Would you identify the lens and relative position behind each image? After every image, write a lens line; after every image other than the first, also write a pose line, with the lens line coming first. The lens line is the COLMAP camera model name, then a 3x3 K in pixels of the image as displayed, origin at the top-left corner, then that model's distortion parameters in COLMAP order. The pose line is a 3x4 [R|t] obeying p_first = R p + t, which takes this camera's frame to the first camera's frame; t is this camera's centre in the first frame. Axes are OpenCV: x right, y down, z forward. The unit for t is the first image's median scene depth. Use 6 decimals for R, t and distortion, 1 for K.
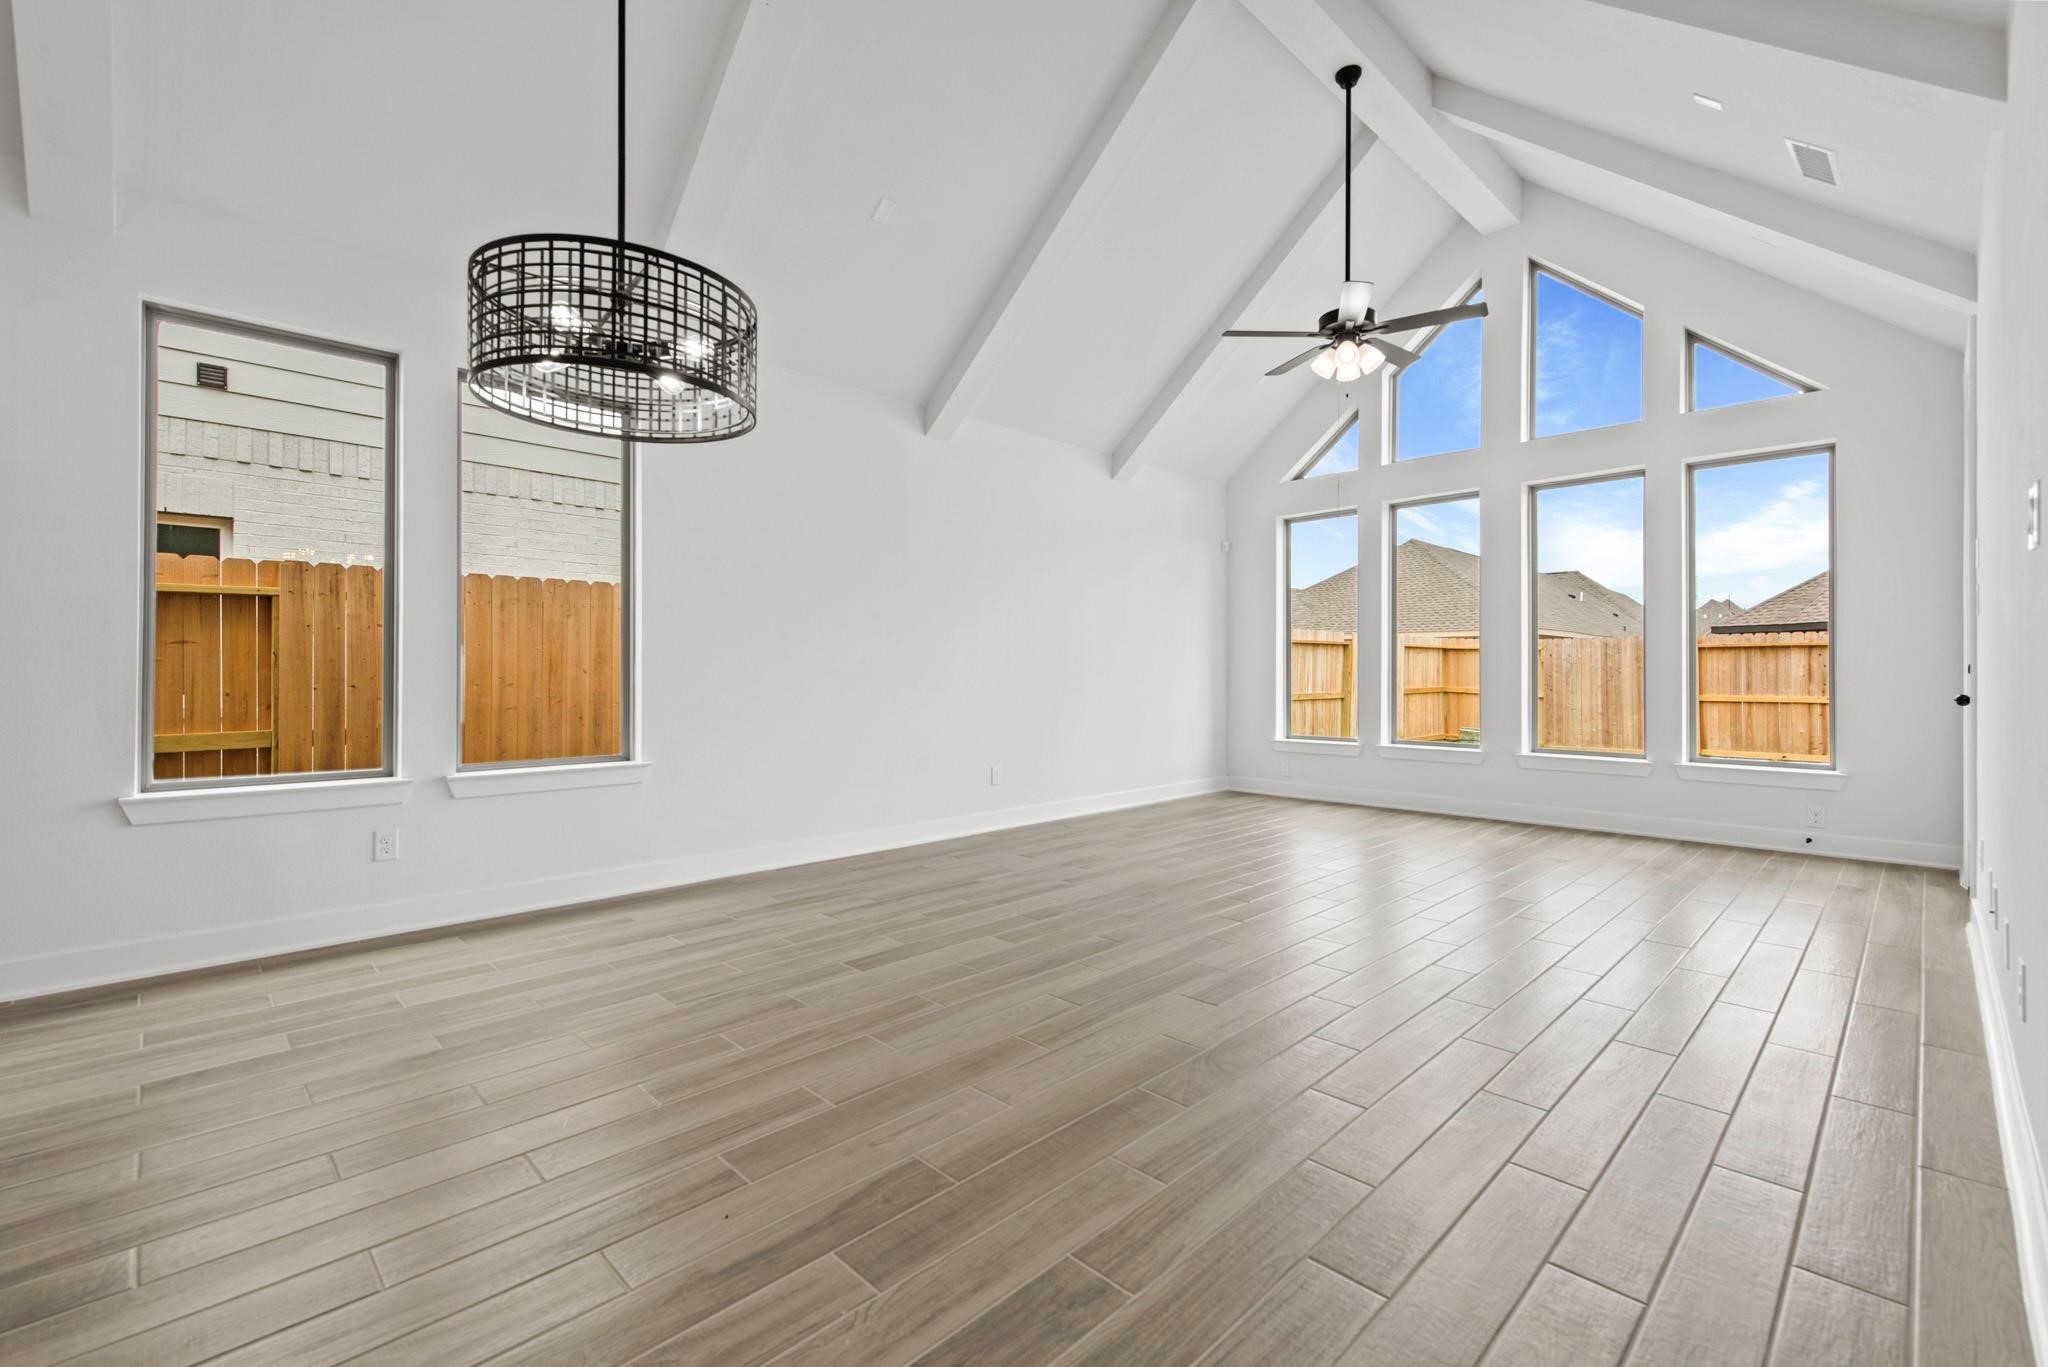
lens RADIAL K [[981.0, 0, 1128.5], [0, 981.0, 656.6], [0, 0, 1]] dist [0.016714, -0.000081]
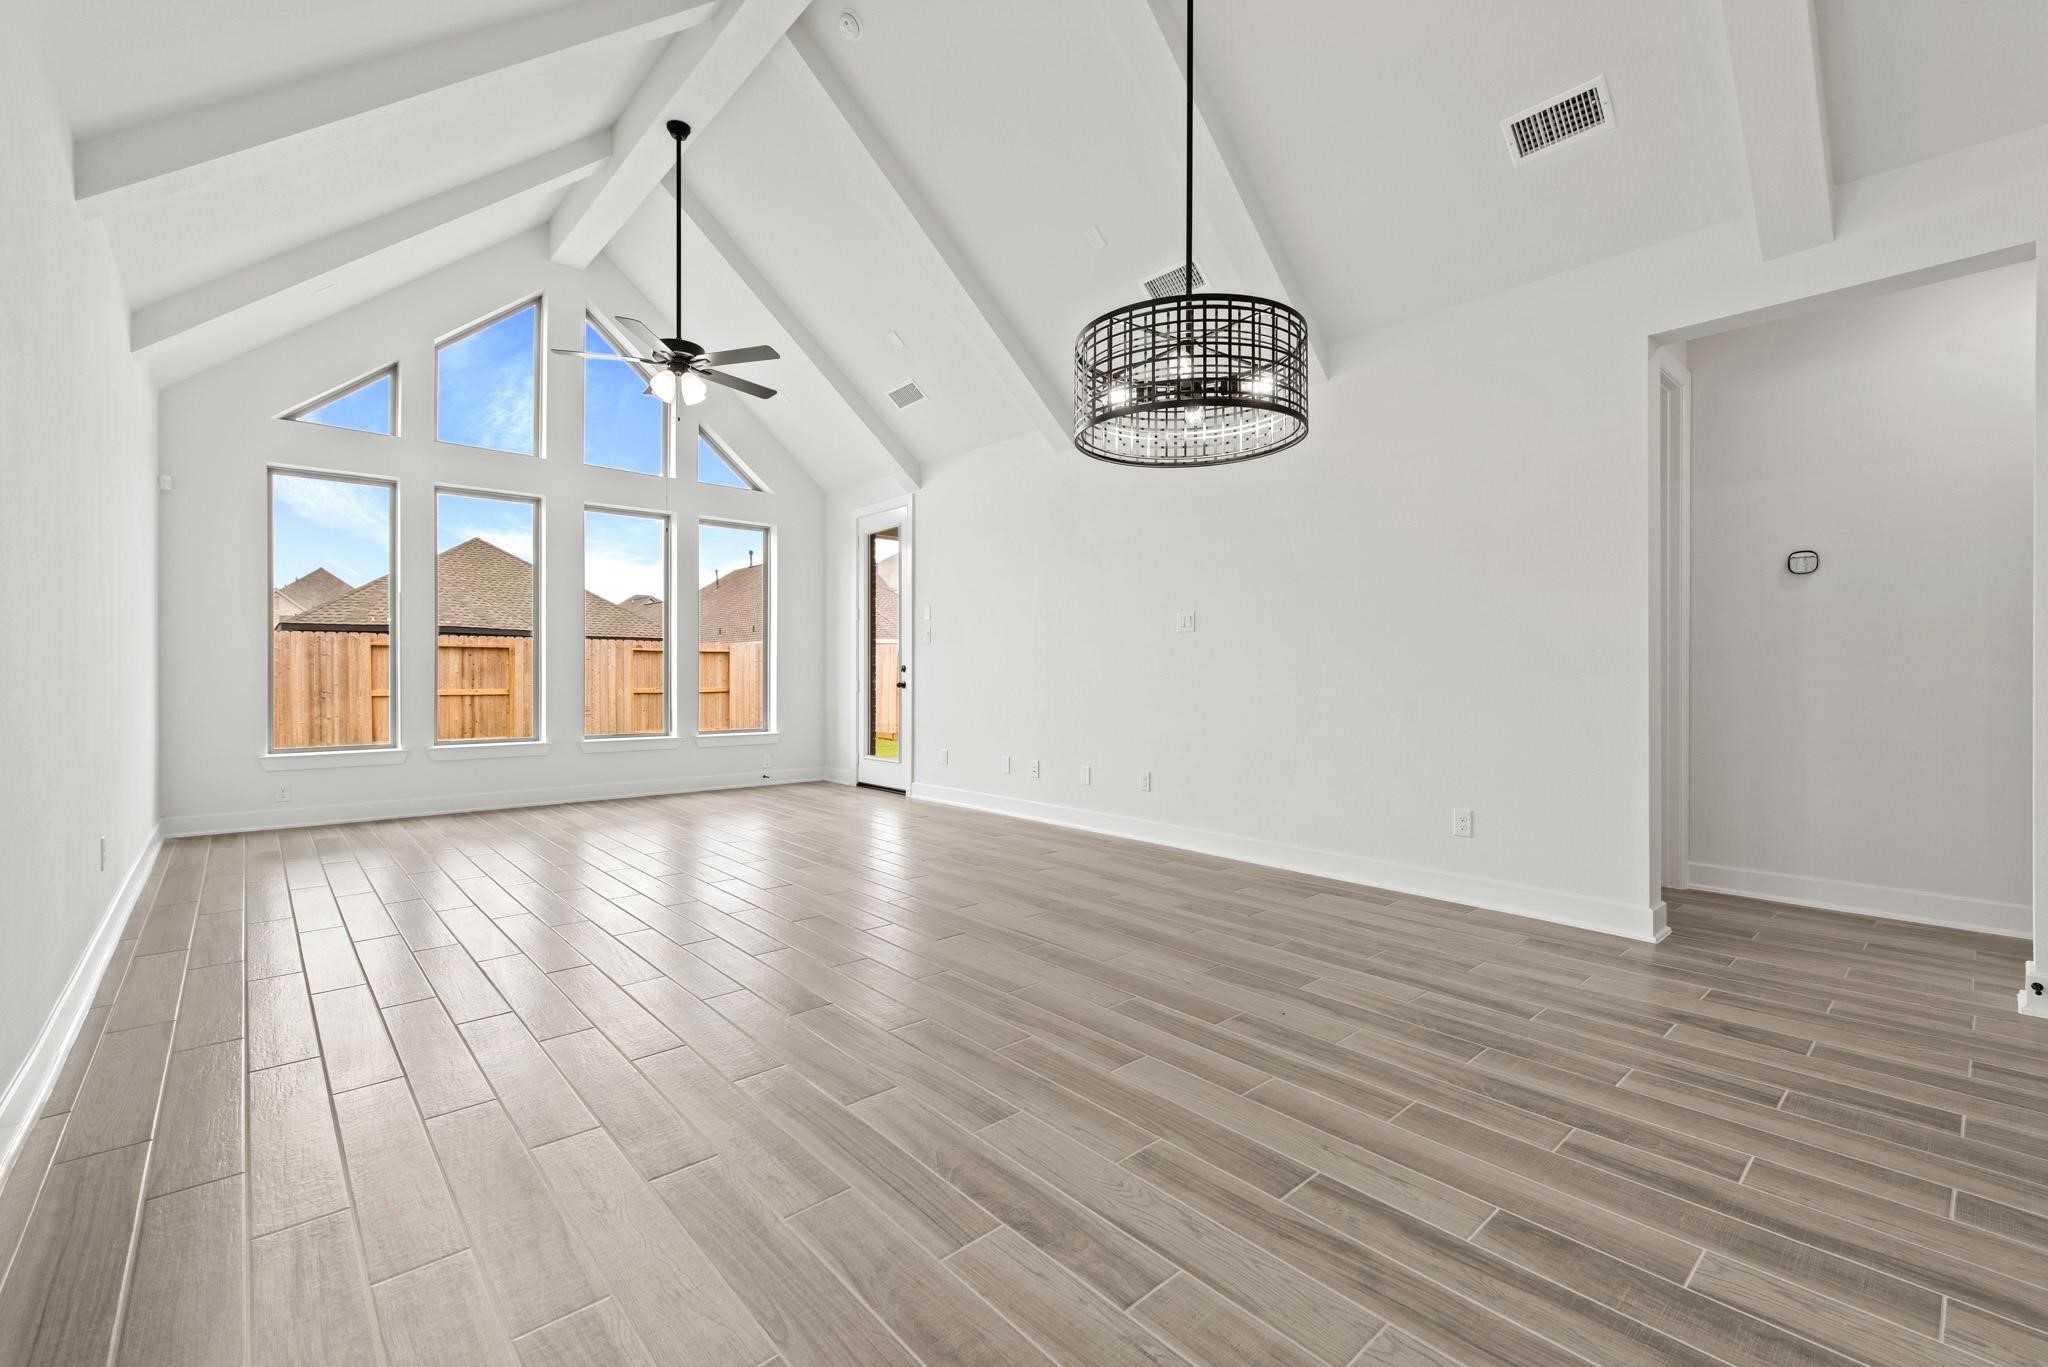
lens RADIAL K [[883.0, 0, 1030.8], [0, 883.0, 676.9], [0, 0, 1]] dist [0.001748, -0.000087]
pose [[0.029405, -0.006276, 0.999548, -1.249488], [-0.018268, 0.999810, 0.006815, 0.016850], [-0.999401, -0.018460, 0.029284, 0.938714]]
